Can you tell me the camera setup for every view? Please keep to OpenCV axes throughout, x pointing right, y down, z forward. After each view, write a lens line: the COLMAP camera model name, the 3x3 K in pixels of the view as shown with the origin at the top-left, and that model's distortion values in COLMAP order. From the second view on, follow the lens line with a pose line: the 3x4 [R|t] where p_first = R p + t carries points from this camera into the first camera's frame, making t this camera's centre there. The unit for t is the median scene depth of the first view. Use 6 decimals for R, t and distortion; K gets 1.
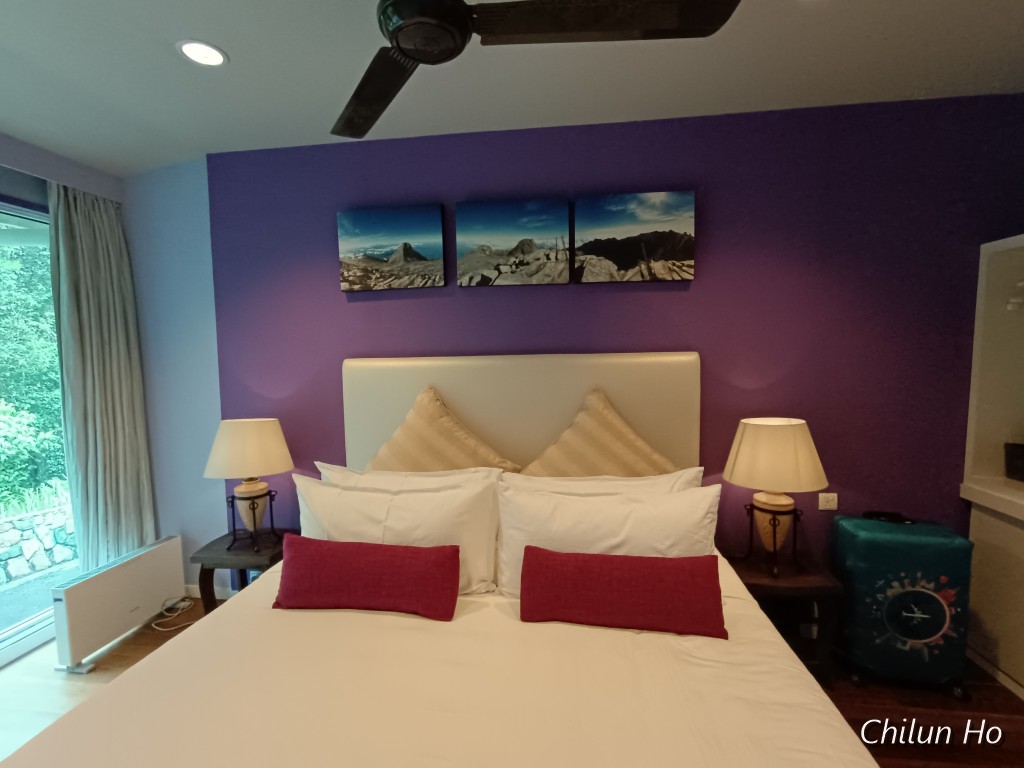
lens RADIAL K [[470.2, 0, 513.2], [0, 470.2, 382.6], [0, 0, 1]] dist [0.002661, 0.000132]
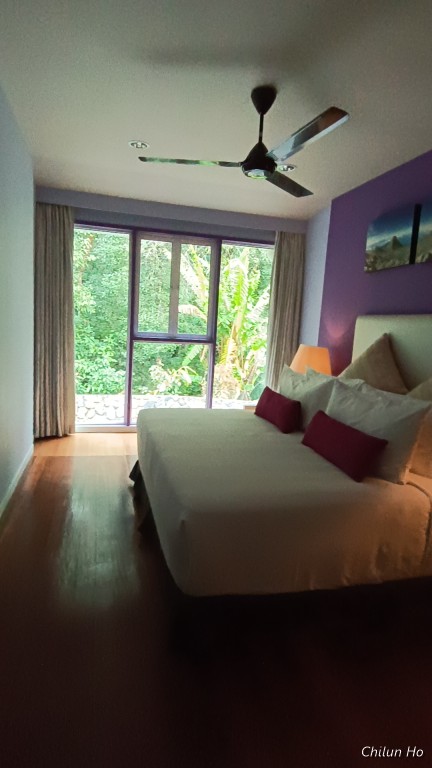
lens RADIAL K [[424.2, 0, 214.2], [0, 424.2, 383.0], [0, 0, 1]] dist [0.000248, -0.000013]
pose [[0.376179, 0.177145, -0.909455, 0.849739], [-0.136507, 0.981438, 0.134703, 0.053242], [0.916436, 0.073474, 0.393378, -0.011635]]
